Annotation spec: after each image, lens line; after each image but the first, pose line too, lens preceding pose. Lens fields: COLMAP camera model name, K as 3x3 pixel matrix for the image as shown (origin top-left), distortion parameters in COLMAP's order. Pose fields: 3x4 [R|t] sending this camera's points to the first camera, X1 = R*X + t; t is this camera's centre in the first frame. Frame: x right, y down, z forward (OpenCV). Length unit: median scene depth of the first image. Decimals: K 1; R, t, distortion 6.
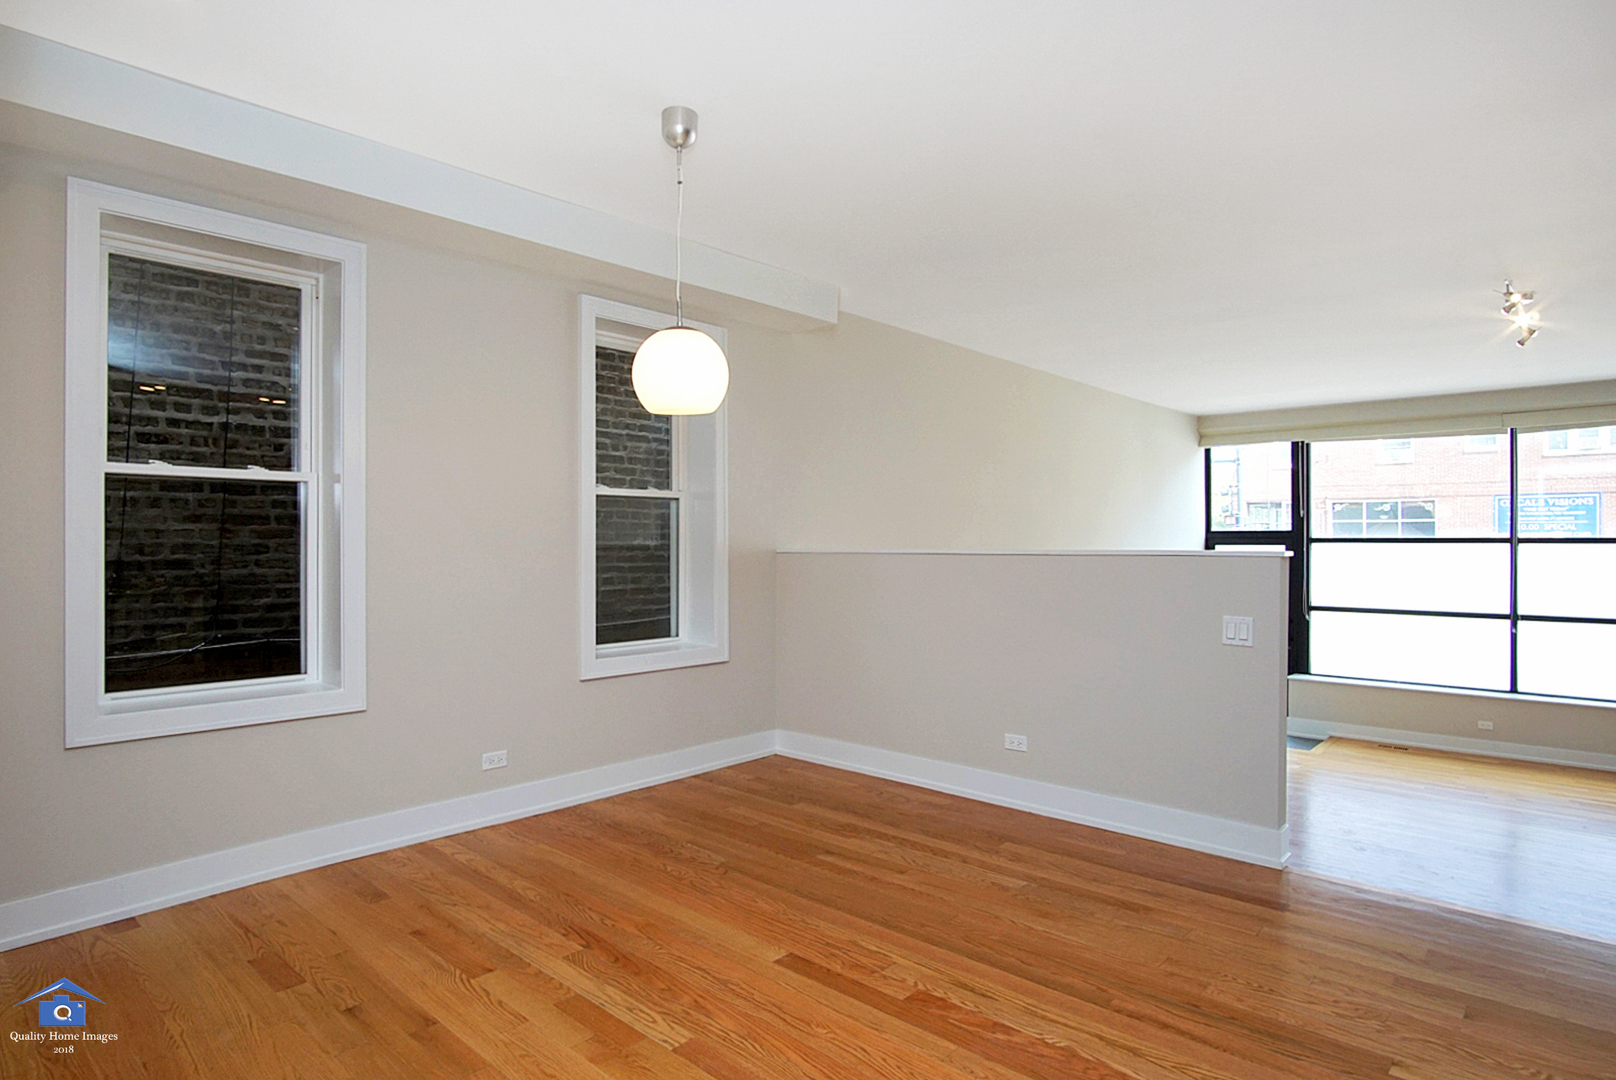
lens RADIAL K [[884.4, 0, 795.6], [0, 884.4, 548.1], [0, 0, 1]] dist [-0.029771, 0.006355]
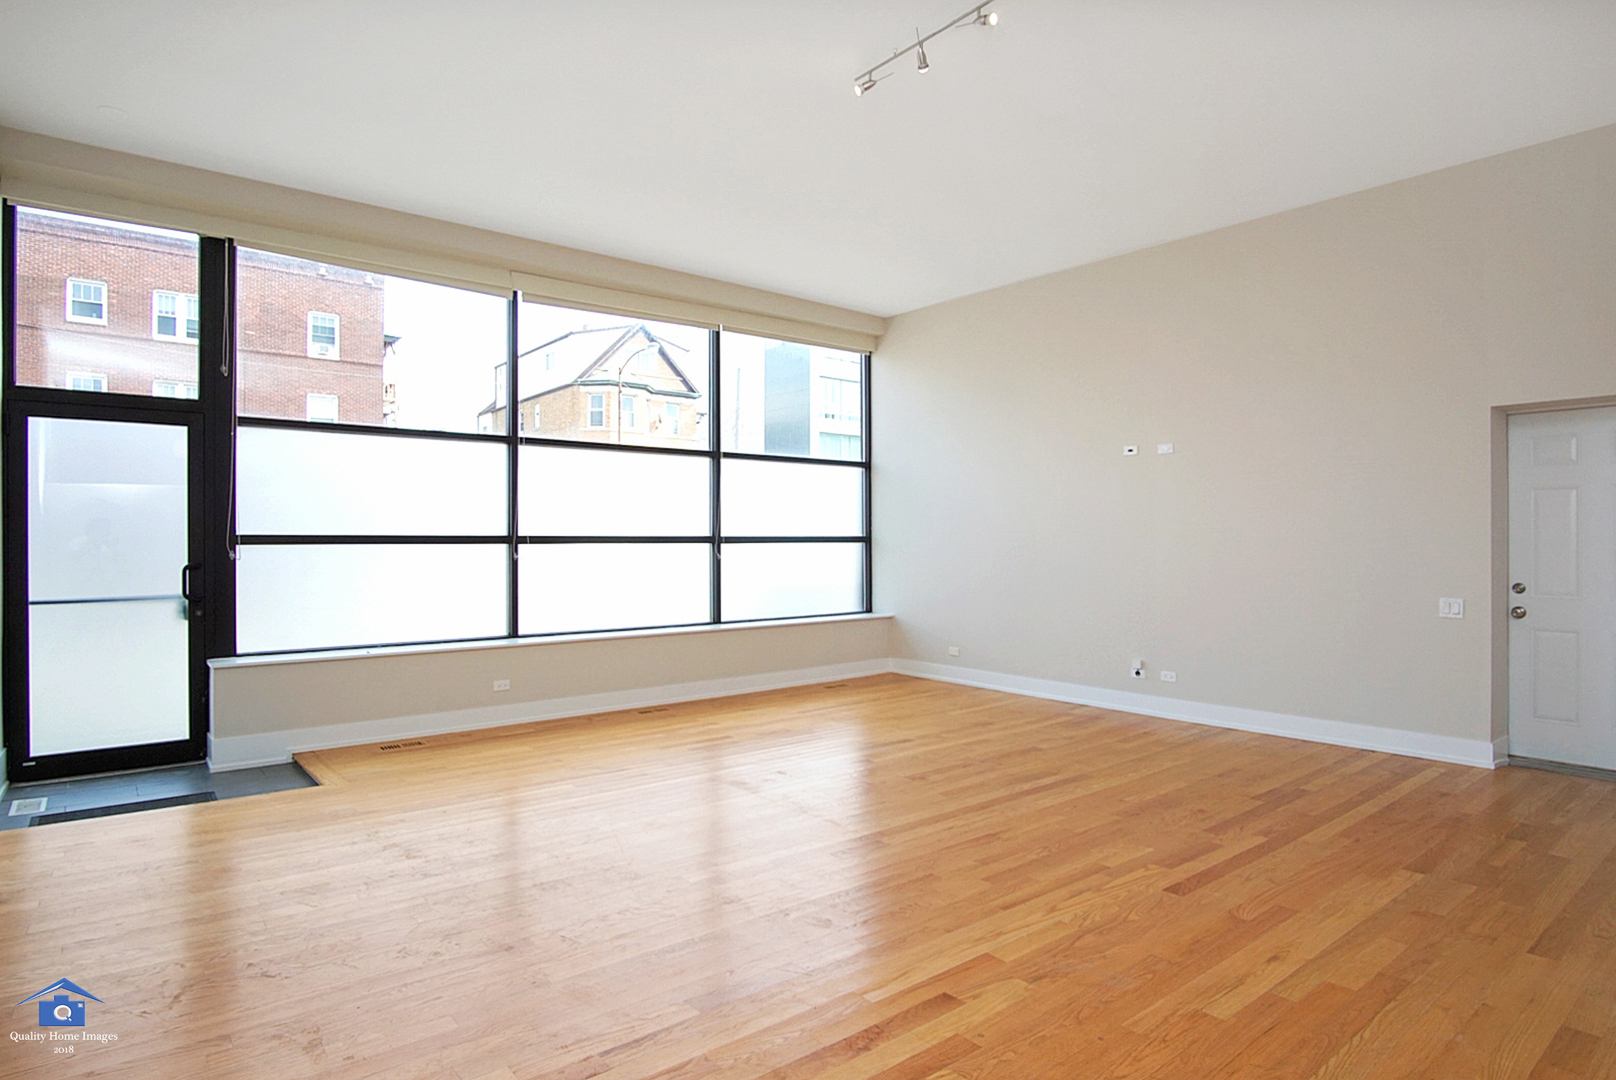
lens RADIAL K [[884.4, 0, 806.3], [0, 884.4, 548.8], [0, 0, 1]] dist [-0.029771, 0.006355]
pose [[0.125898, -0.010021, 0.991993, 0.074563], [0.013327, 0.999876, 0.008409, 0.074927], [-0.991954, 0.012161, 0.126016, 0.565608]]
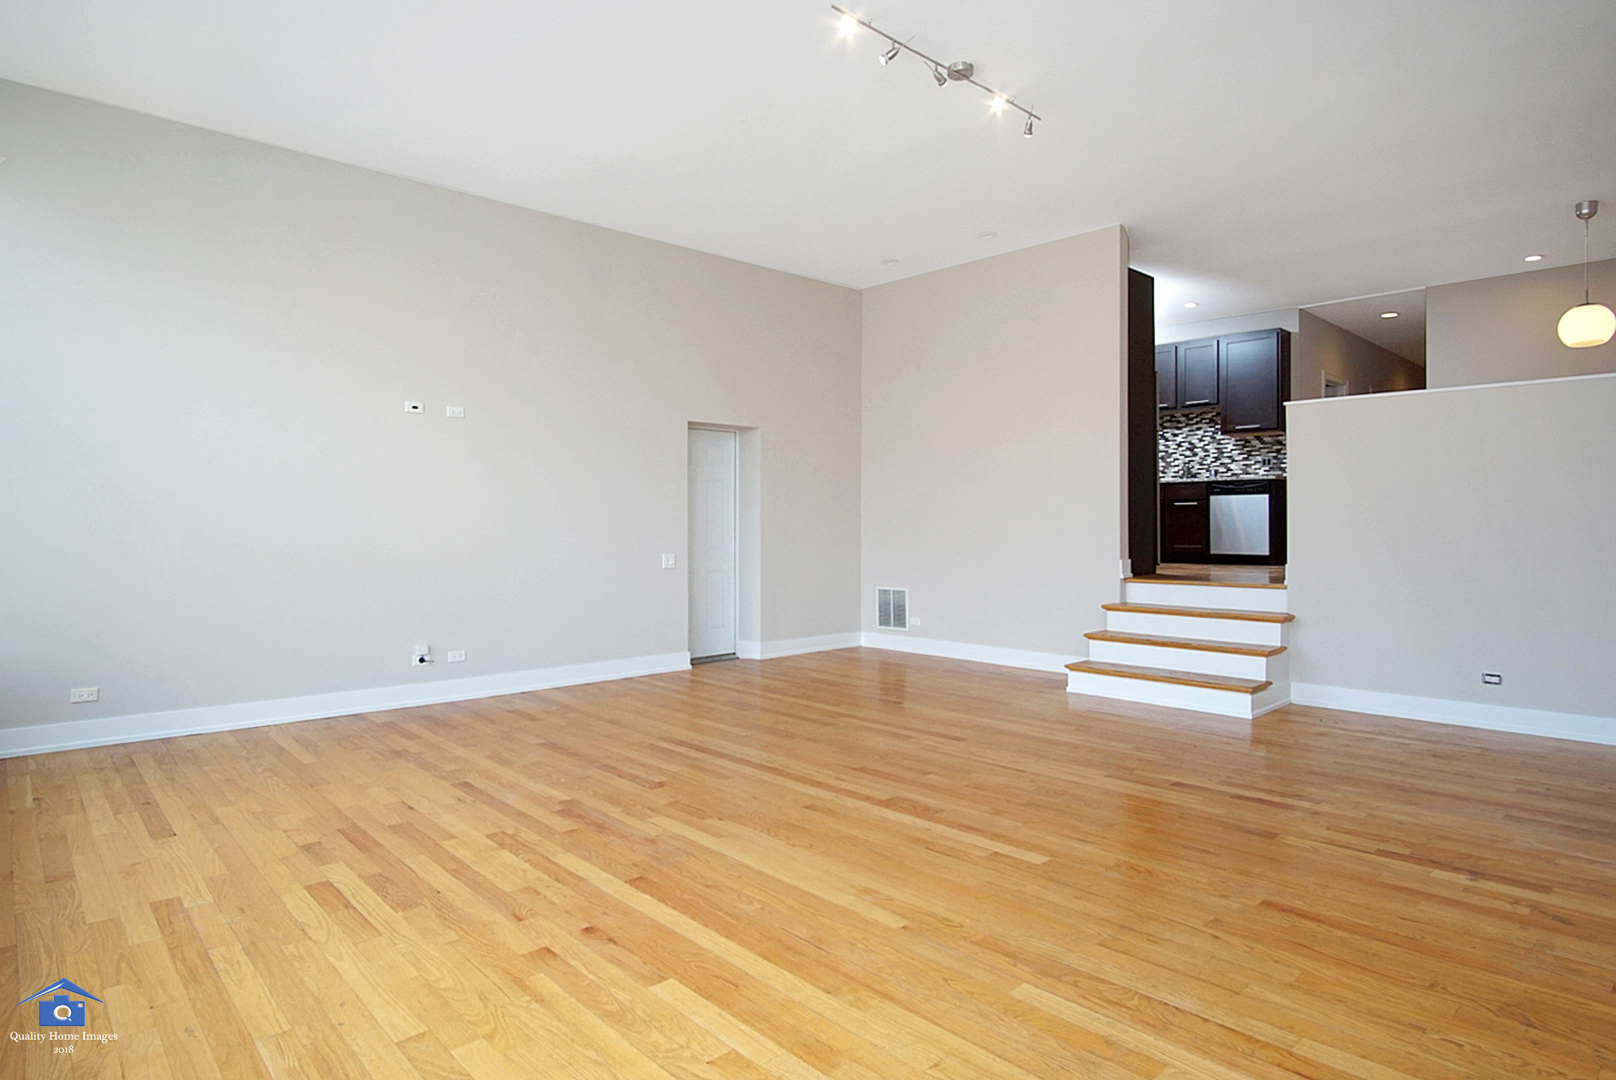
lens RADIAL K [[884.4, 0, 817.4], [0, 884.4, 528.5], [0, 0, 1]] dist [-0.029771, 0.006355]
pose [[-0.998012, -0.000067, 0.063021, 0.502384], [0.001046, 0.999844, 0.017627, 0.080309], [-0.063013, 0.017658, -0.997856, 1.009775]]
